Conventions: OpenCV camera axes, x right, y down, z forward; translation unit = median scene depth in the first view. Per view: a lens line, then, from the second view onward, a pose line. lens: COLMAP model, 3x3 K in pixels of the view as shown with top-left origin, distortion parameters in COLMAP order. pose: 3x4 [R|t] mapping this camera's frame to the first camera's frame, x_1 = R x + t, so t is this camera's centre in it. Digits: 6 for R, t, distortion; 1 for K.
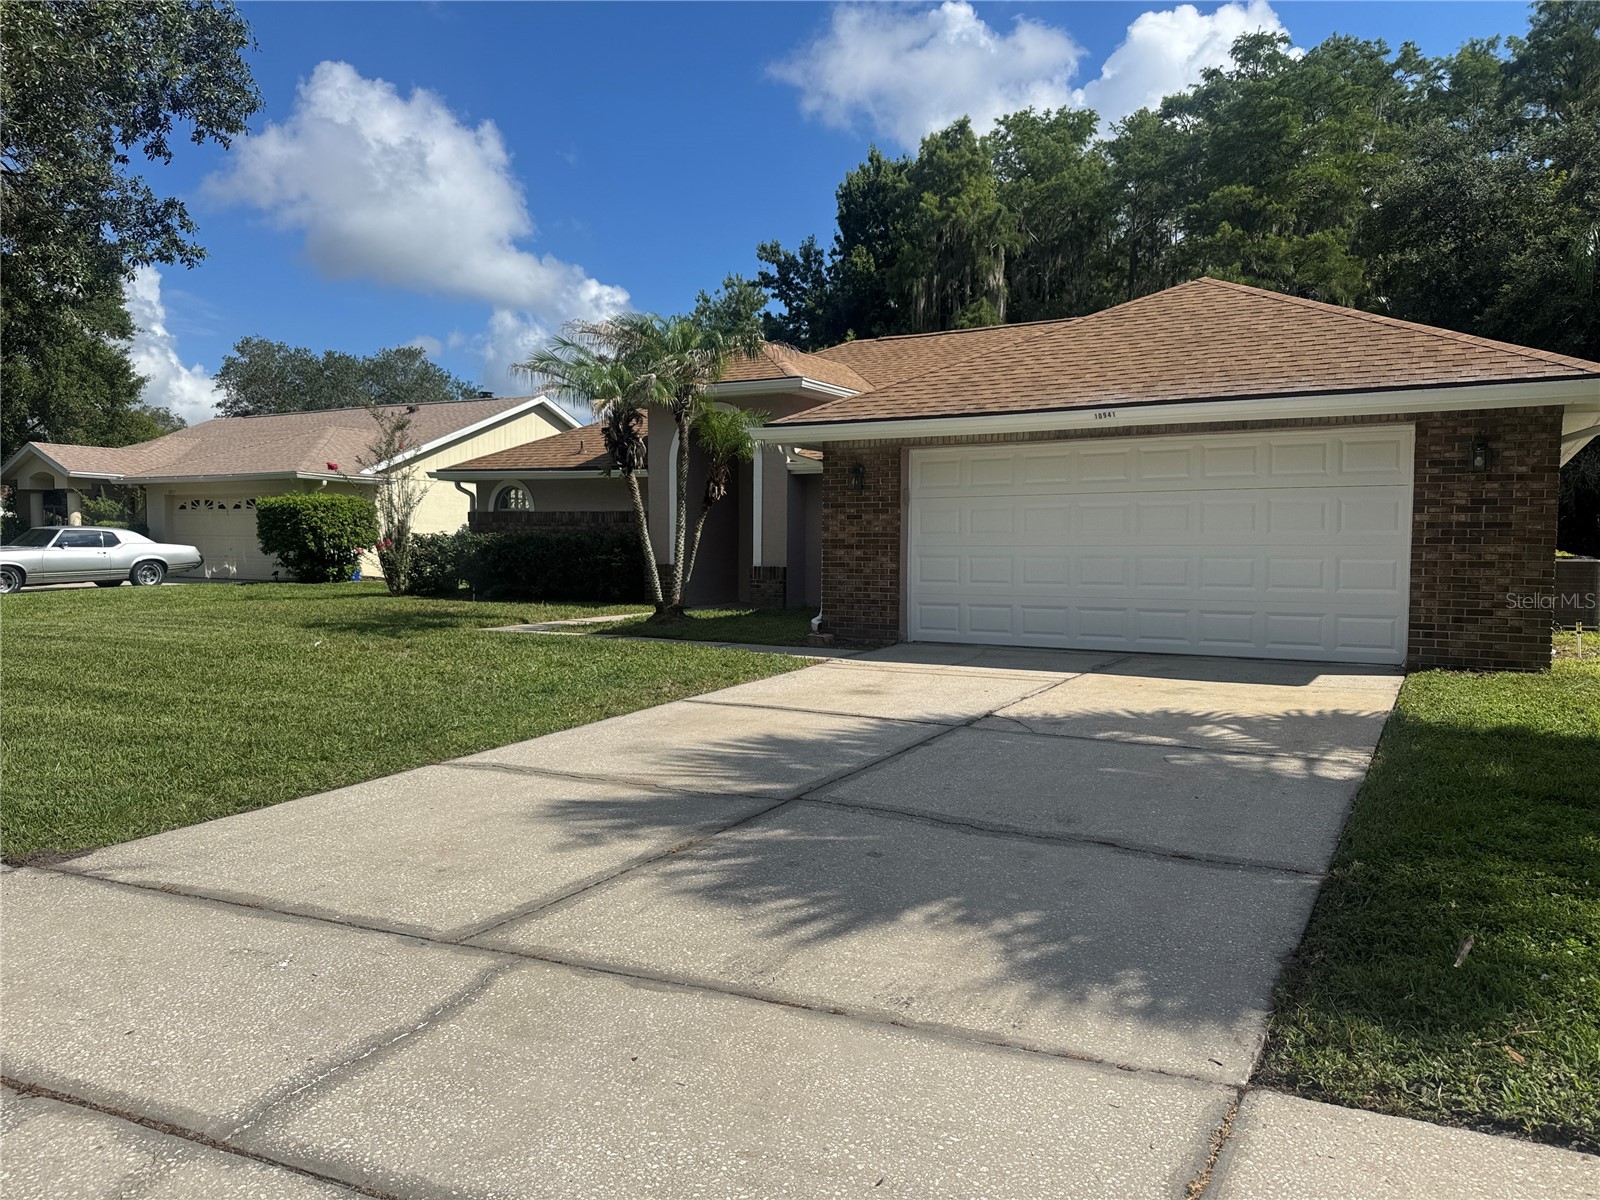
lens RADIAL K [[1095.8, 0, 844.9], [0, 1095.8, 622.8], [0, 0, 1]] dist [0.092504, -0.123831]
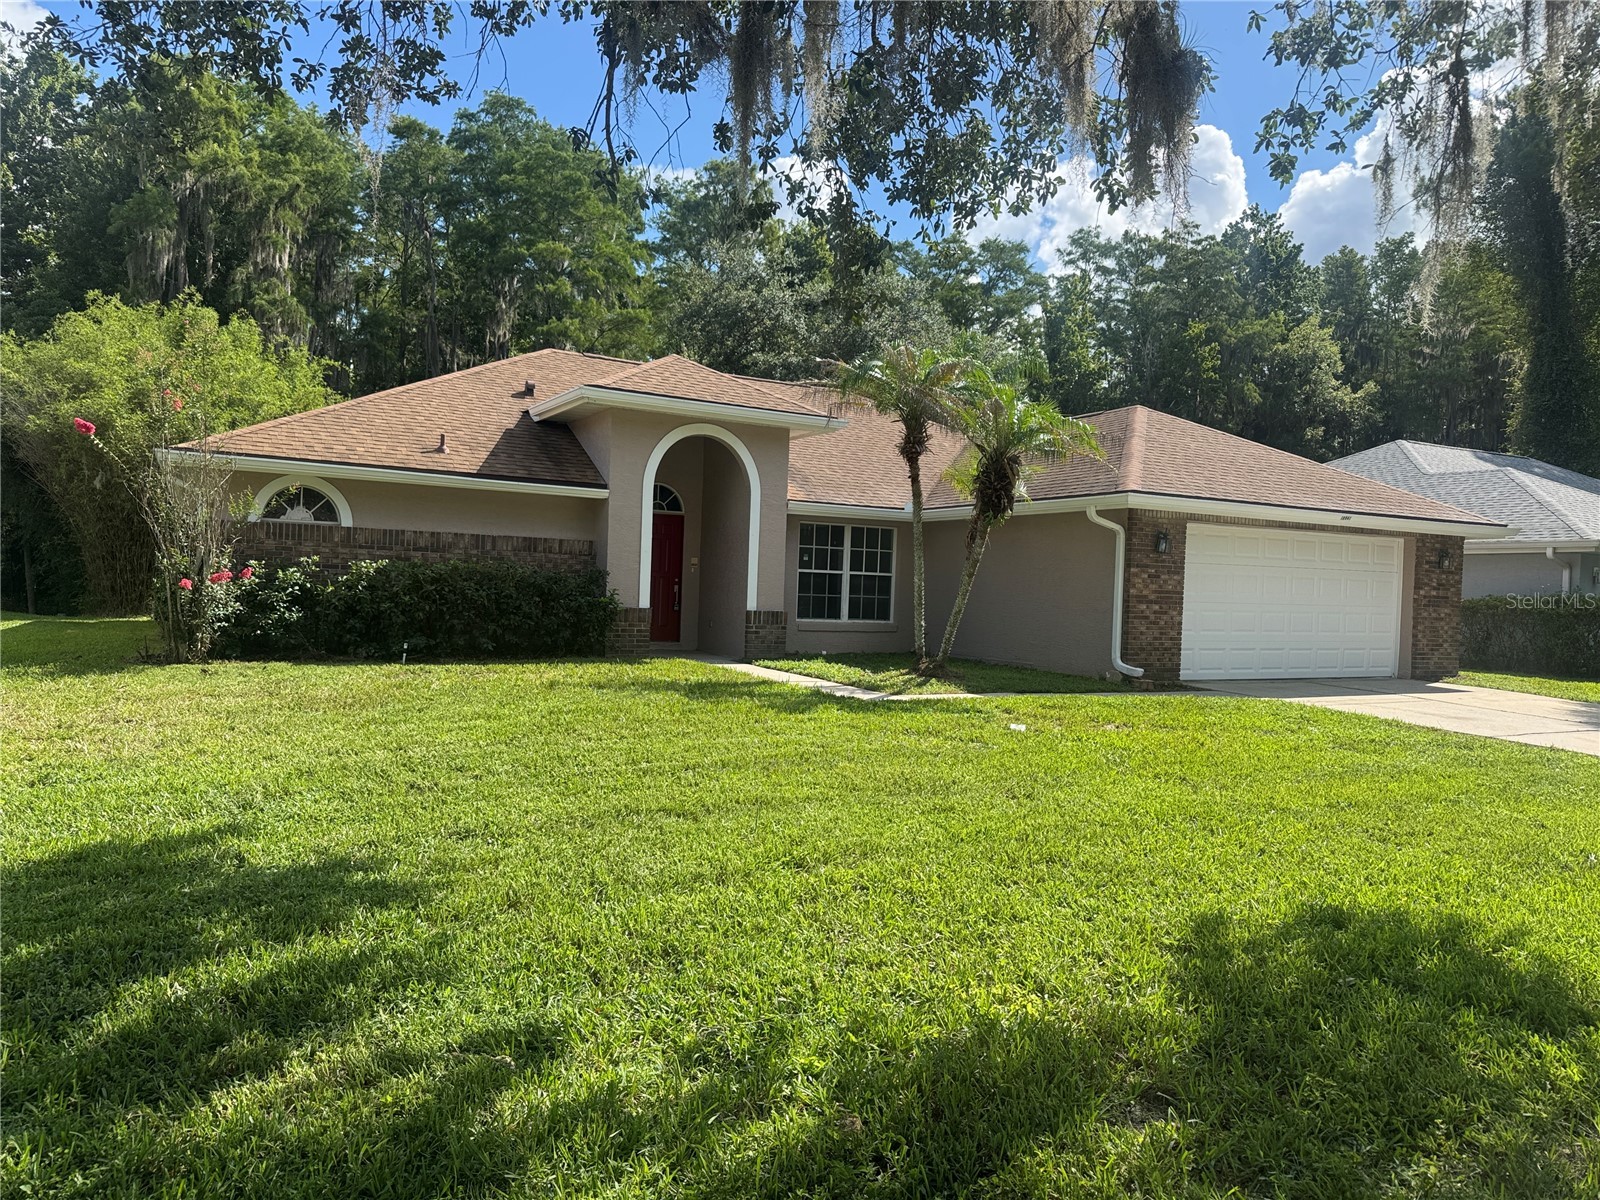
lens RADIAL K [[1119.1, 0, 803.4], [0, 1119.1, 601.2], [0, 0, 1]] dist [0.035626, -0.030888]
pose [[0.554775, 0.008428, 0.831958, -1.171559], [0.027984, 0.999194, -0.028783, -0.046467], [-0.831530, 0.039249, 0.554092, 0.651520]]
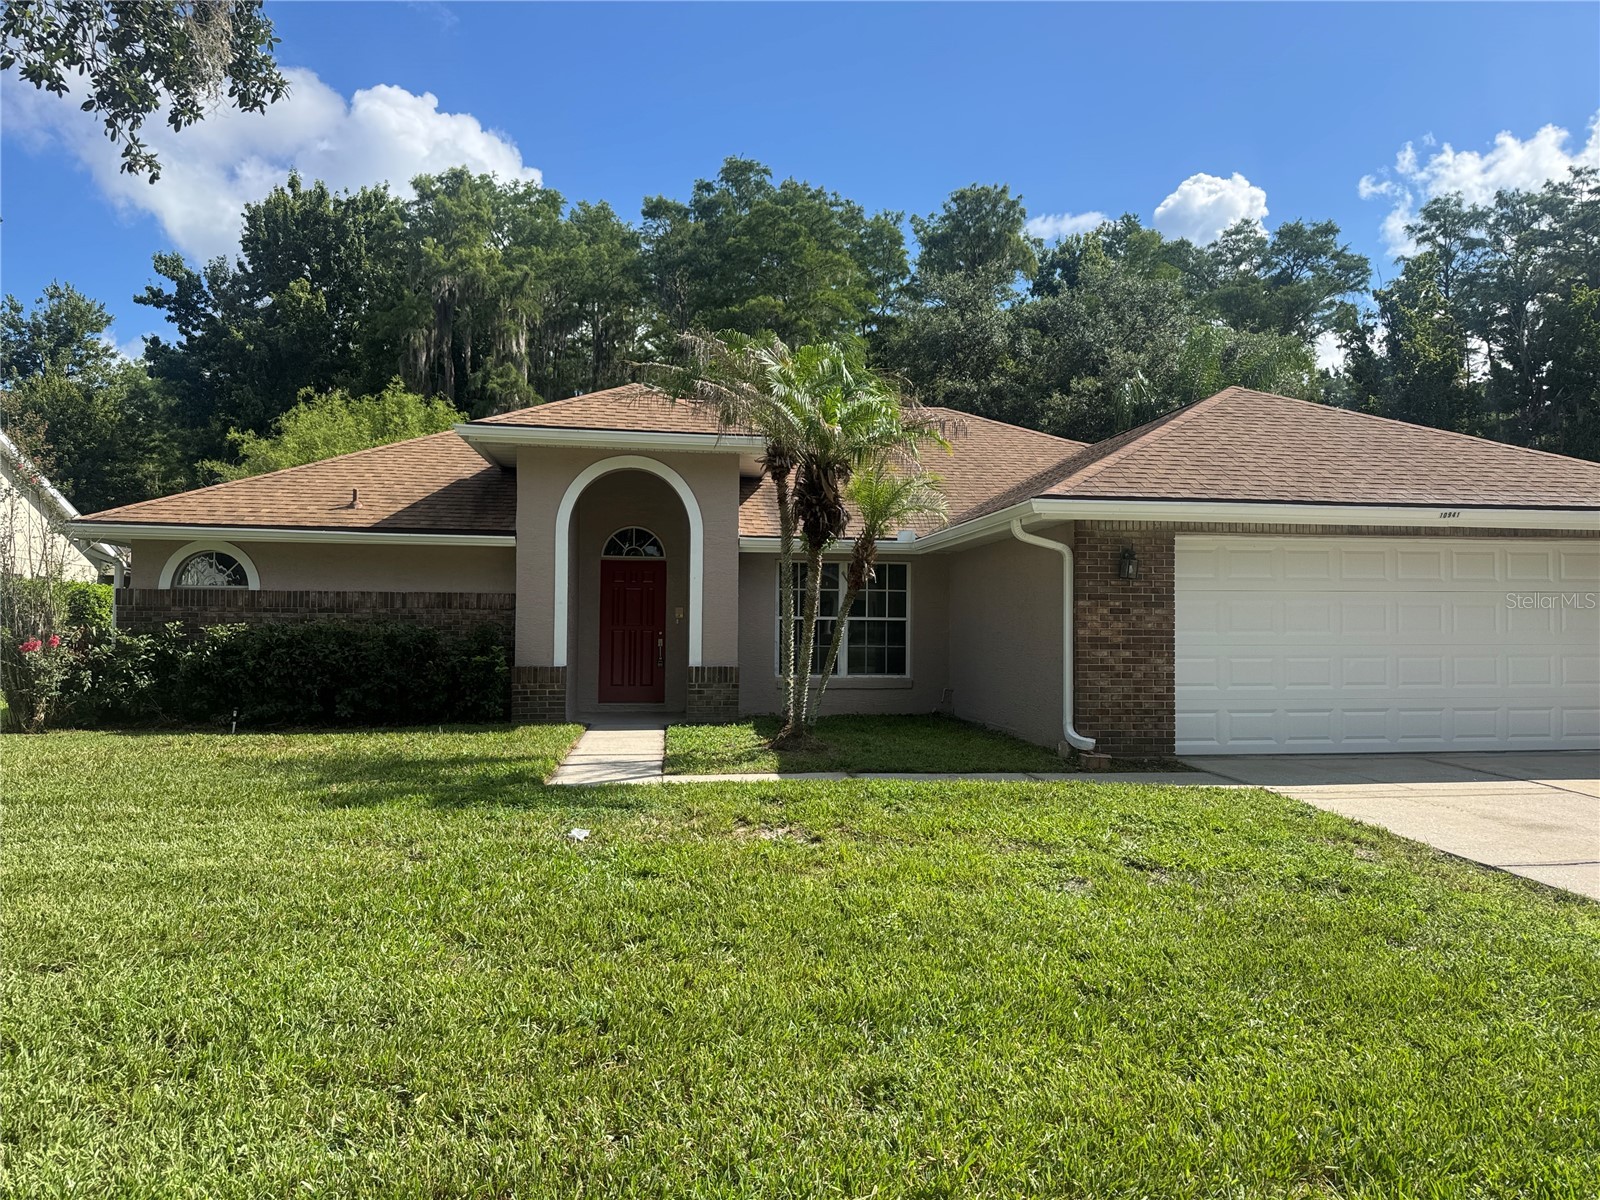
lens RADIAL K [[1119.1, 0, 803.4], [0, 1119.1, 601.2], [0, 0, 1]] dist [0.035626, -0.030888]
pose [[0.810591, 0.019477, 0.585289, -0.687086], [0.038615, 0.995494, -0.086606, -0.038873], [-0.584339, 0.092803, 0.806186, 0.447699]]
